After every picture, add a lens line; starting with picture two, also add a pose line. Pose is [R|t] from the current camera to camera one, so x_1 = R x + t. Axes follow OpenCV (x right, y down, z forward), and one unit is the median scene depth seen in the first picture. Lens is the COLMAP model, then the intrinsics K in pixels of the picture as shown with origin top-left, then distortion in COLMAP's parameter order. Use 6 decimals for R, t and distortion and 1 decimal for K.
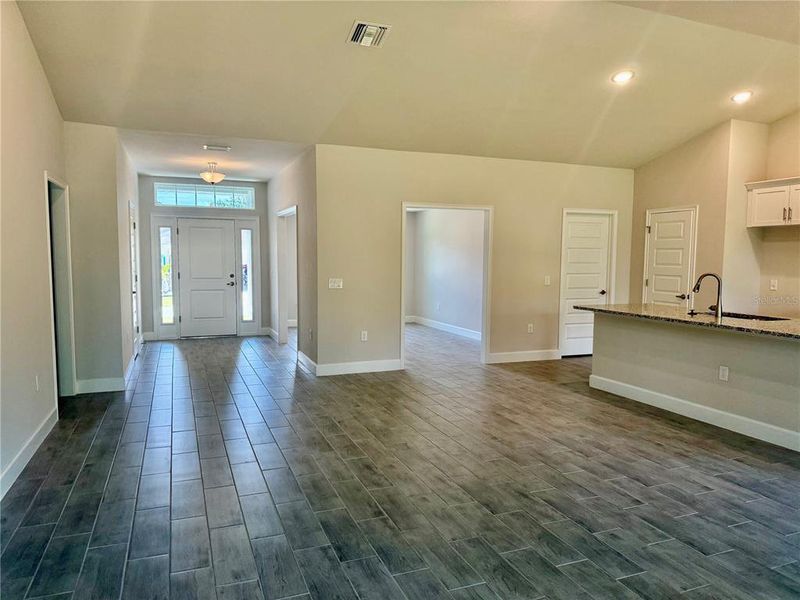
lens RADIAL K [[563.9, 0, 400.0], [0, 563.9, 300.0], [0, 0, 1]] dist [0.050887, -0.068489]
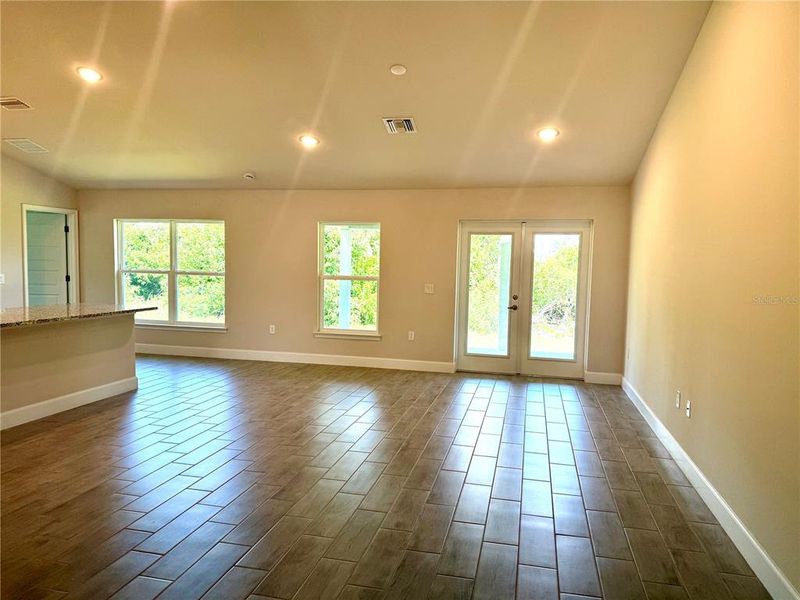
lens RADIAL K [[563.9, 0, 400.0], [0, 563.9, 300.0], [0, 0, 1]] dist [0.050887, -0.068489]
pose [[-0.818107, -0.063240, 0.571579, -0.566832], [0.016236, 0.990999, 0.132883, -0.120958], [-0.574837, 0.117992, -0.809716, 1.479816]]
